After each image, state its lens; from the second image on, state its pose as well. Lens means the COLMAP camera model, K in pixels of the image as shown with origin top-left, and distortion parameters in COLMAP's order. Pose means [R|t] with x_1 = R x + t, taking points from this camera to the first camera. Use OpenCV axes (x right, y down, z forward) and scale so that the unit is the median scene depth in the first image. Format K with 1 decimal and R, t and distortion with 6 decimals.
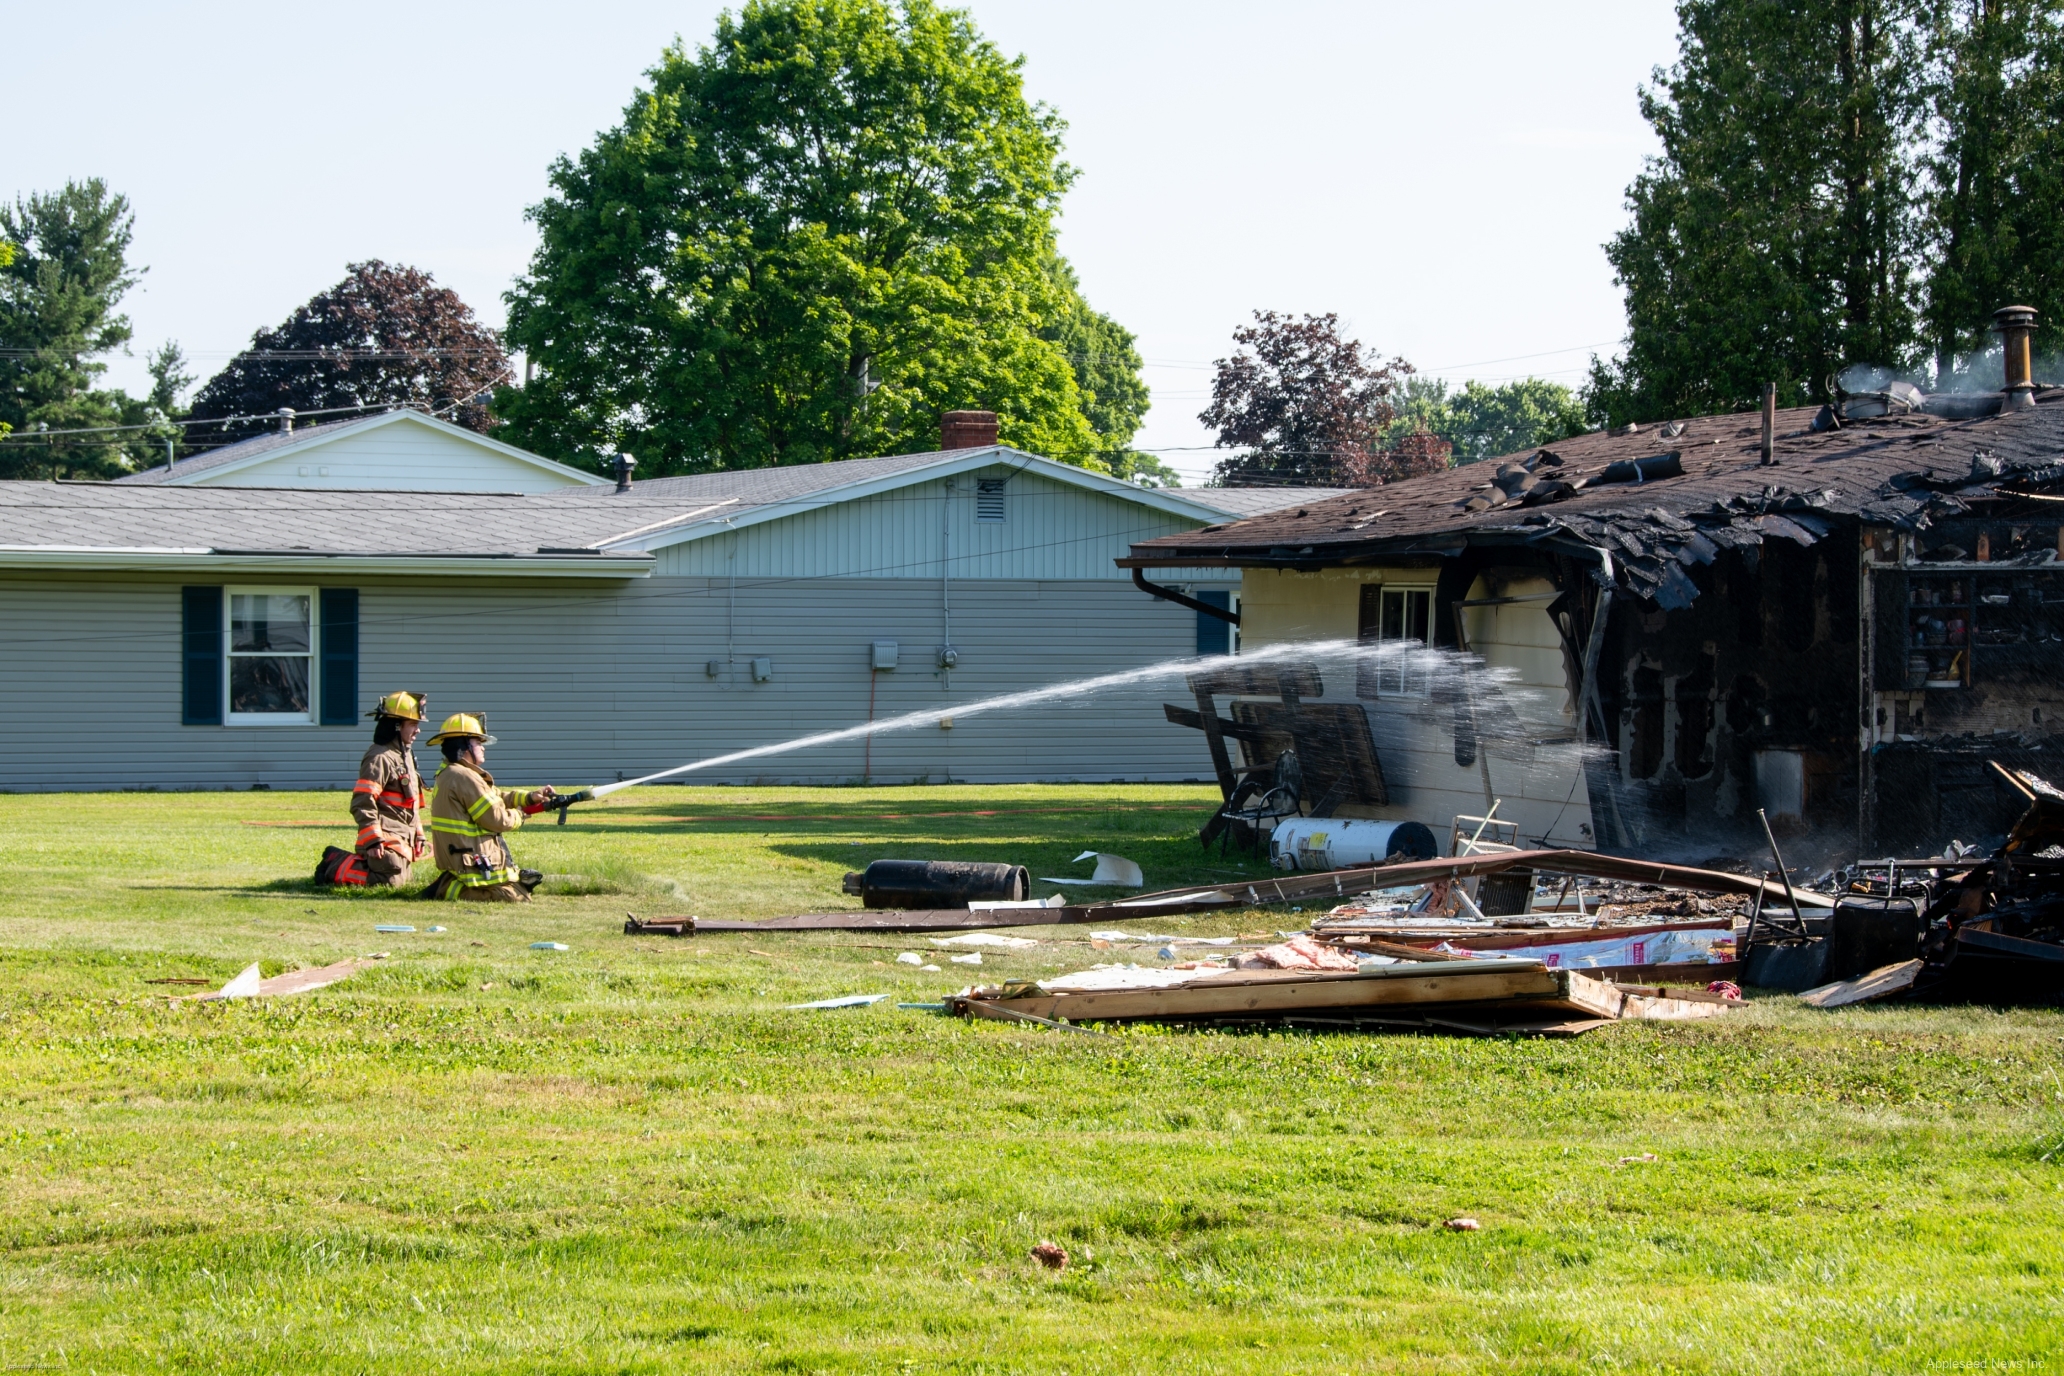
lens RADIAL K [[4422.7, 0, 1035.4], [0, 4422.7, 699.0], [0, 0, 1]] dist [0.557169, 0.000000]
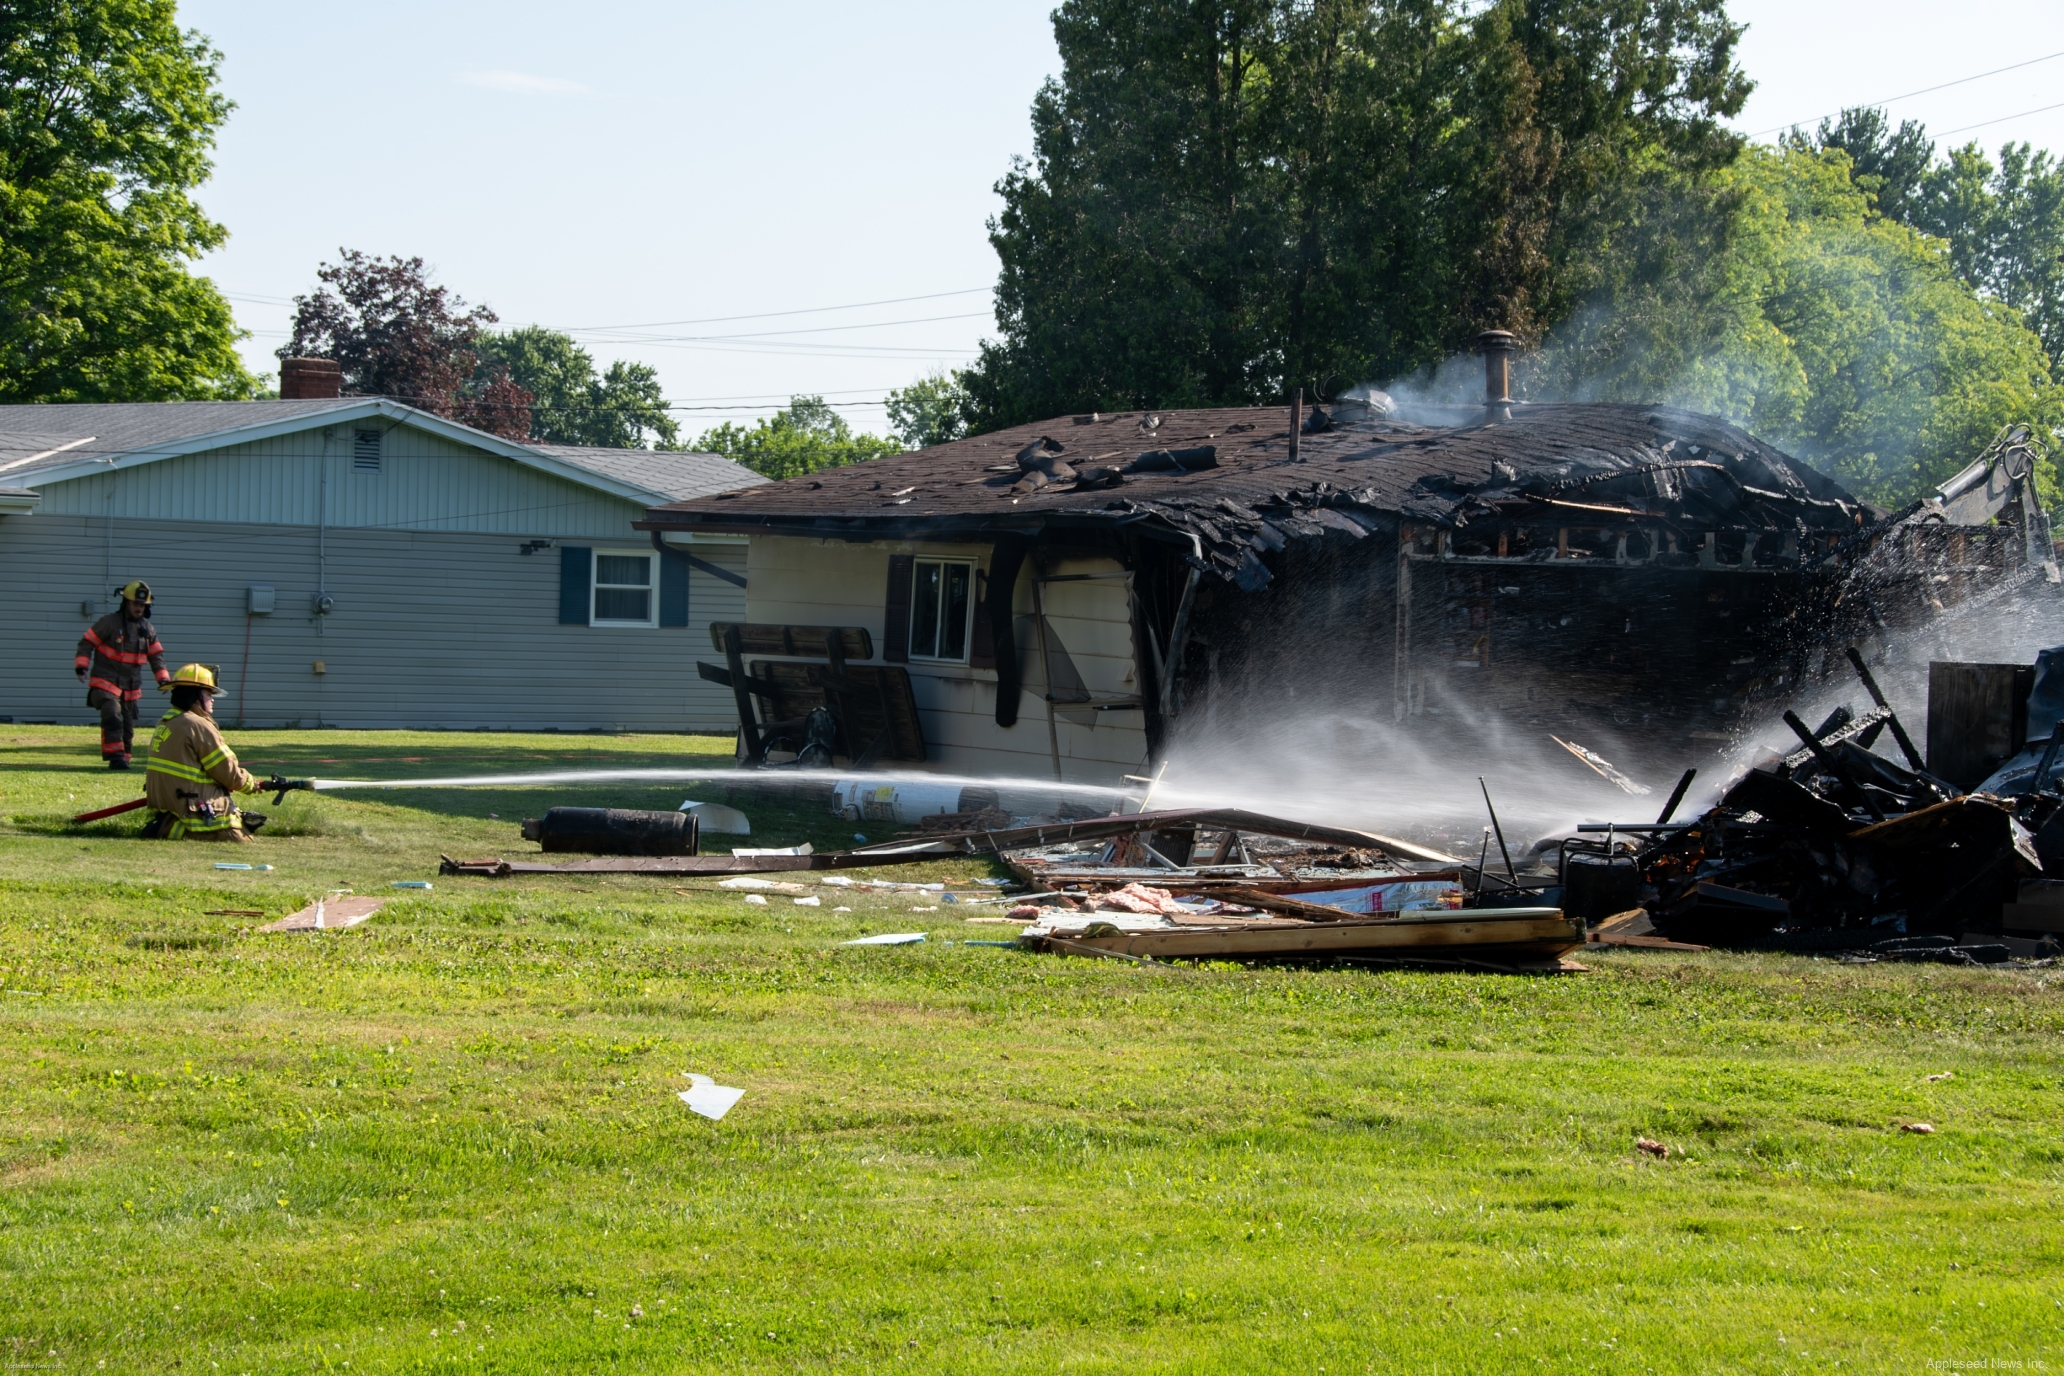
lens RADIAL K [[4422.7, 0, 1027.0], [0, 4422.7, 694.0], [0, 0, 1]] dist [0.557169, 0.000000]
pose [[0.971988, 0.022593, 0.233941, -0.155616], [-0.025177, 0.999650, 0.008067, -0.001869], [-0.233677, -0.013731, 0.972217, -0.052955]]
